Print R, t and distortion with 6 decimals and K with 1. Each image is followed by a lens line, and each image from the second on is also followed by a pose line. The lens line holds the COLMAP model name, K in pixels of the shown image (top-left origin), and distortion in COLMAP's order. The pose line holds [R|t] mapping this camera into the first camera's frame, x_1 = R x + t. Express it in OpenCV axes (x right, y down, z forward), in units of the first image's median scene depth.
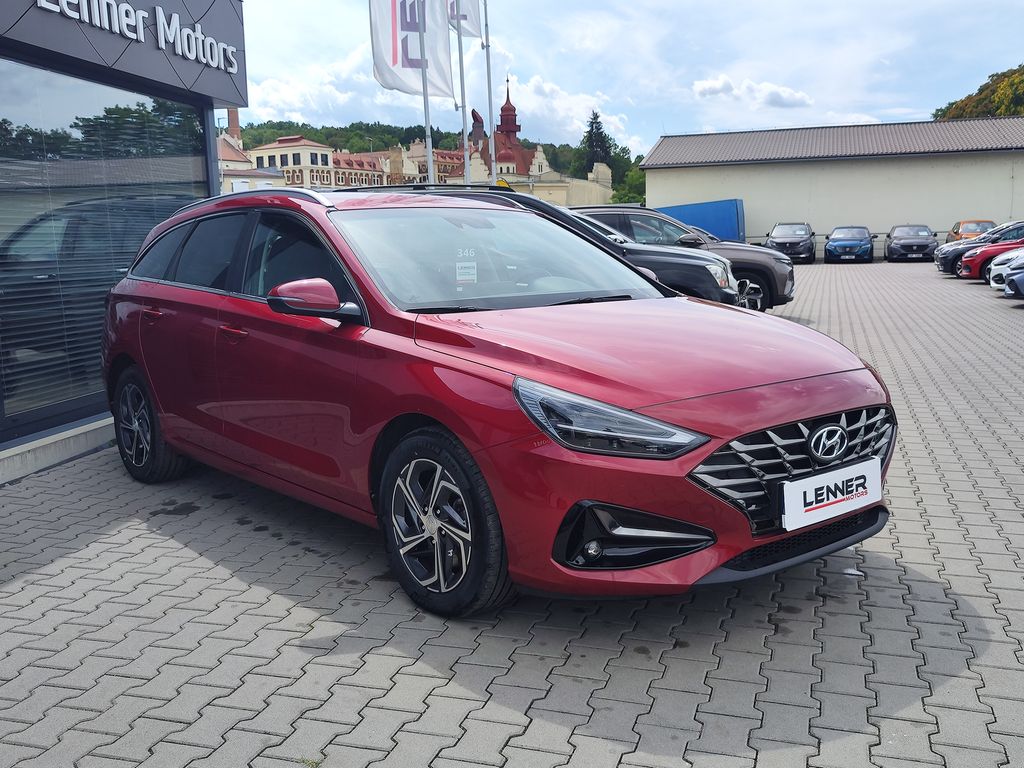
lens RADIAL K [[1002.3, 0, 510.4], [0, 1002.3, 389.8], [0, 0, 1]] dist [0.007997, 0.000000]
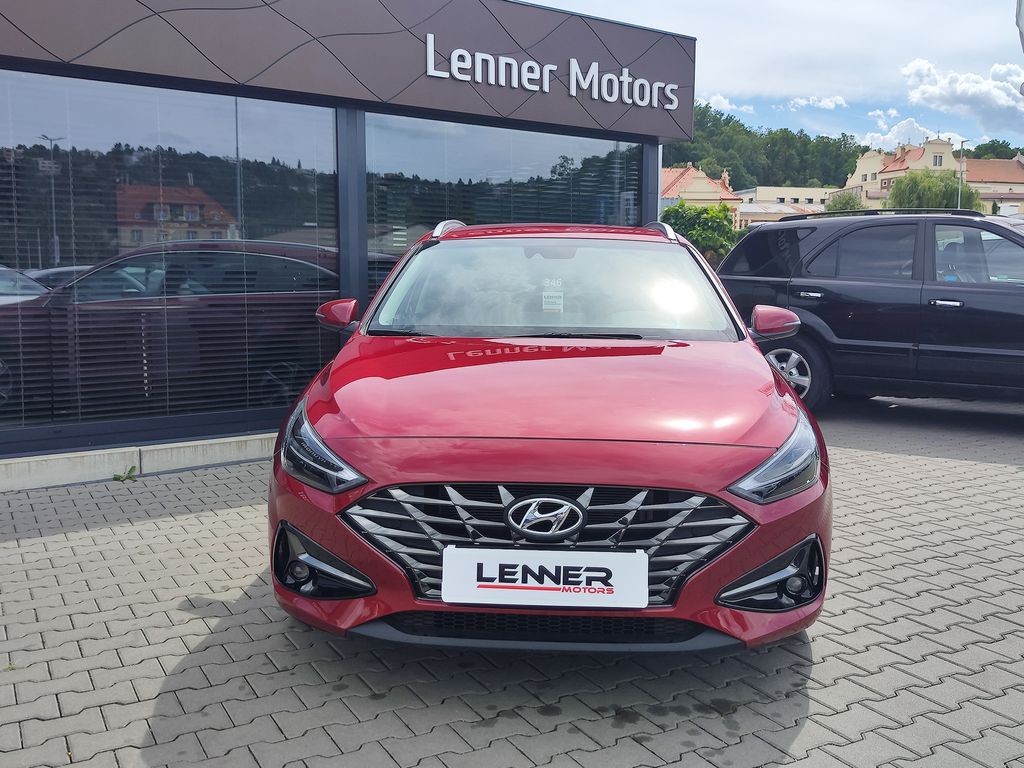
lens RADIAL K [[1002.3, 0, 513.8], [0, 1002.3, 376.2], [0, 0, 1]] dist [0.007997, 0.000000]
pose [[0.722983, 0.093533, -0.684505, 0.848696], [-0.121569, 0.992557, 0.007224, -0.065345], [0.680086, 0.077992, 0.728972, 0.359366]]
